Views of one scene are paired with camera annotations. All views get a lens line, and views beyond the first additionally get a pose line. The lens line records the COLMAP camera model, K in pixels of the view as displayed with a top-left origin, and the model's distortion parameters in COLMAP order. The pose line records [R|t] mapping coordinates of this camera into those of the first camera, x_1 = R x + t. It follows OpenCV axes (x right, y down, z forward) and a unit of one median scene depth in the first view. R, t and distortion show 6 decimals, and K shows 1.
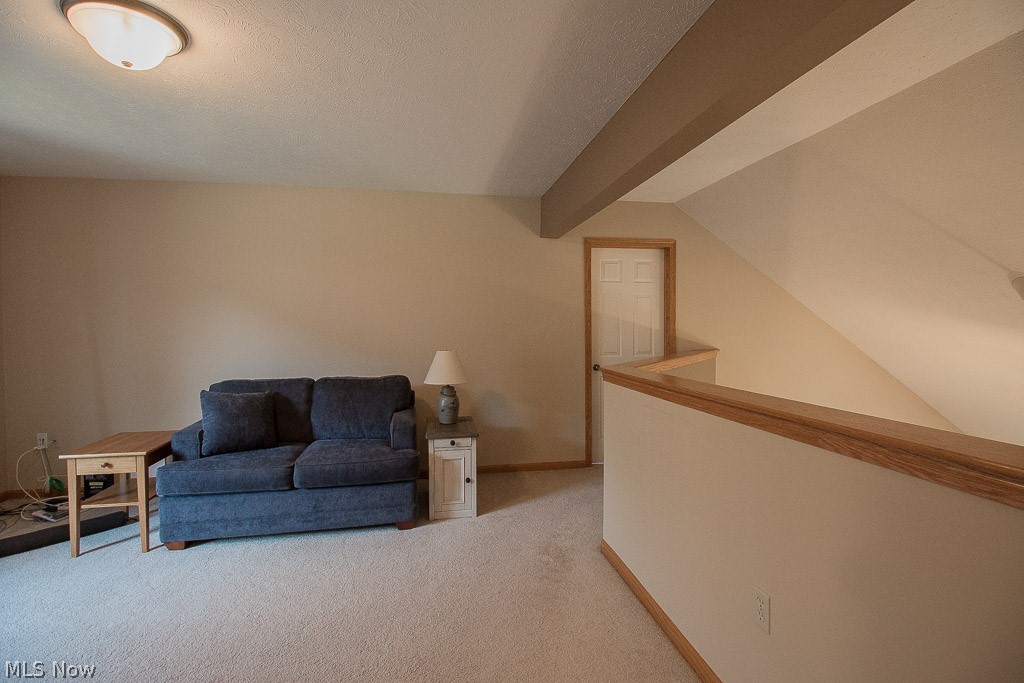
lens RADIAL K [[474.4, 0, 517.4], [0, 474.4, 337.6], [0, 0, 1]] dist [-0.000728, -0.011709]
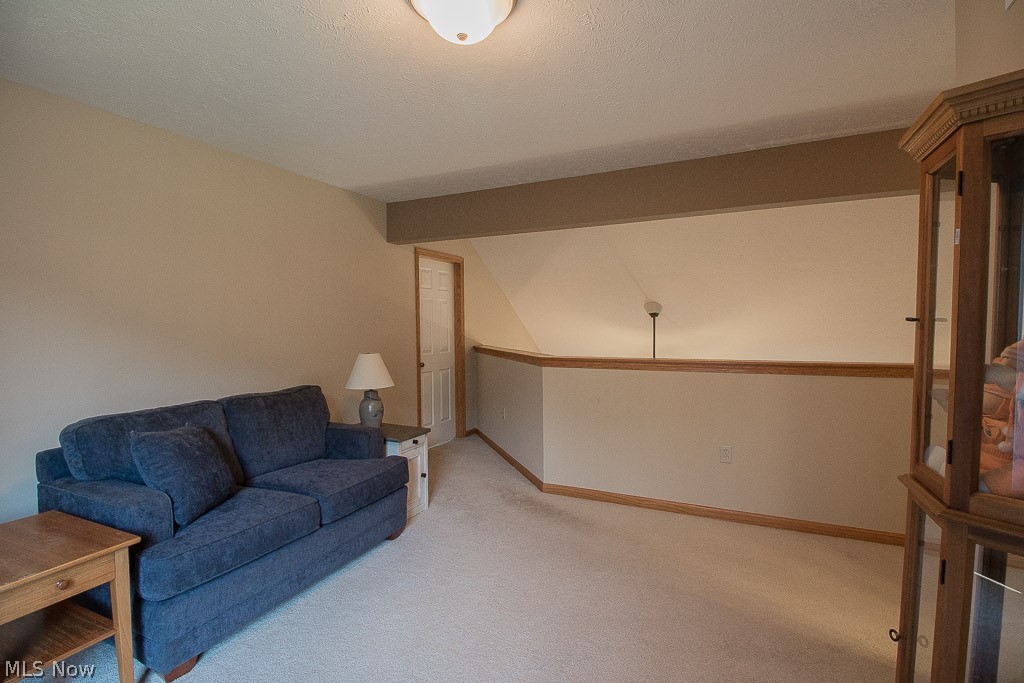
lens RADIAL K [[474.4, 0, 517.8], [0, 474.4, 336.4], [0, 0, 1]] dist [-0.000728, -0.011709]
pose [[0.600097, -0.020896, 0.799654, -0.615330], [0.027901, 0.999597, 0.005182, -0.002852], [-0.799440, 0.019201, 0.600438, 0.156245]]
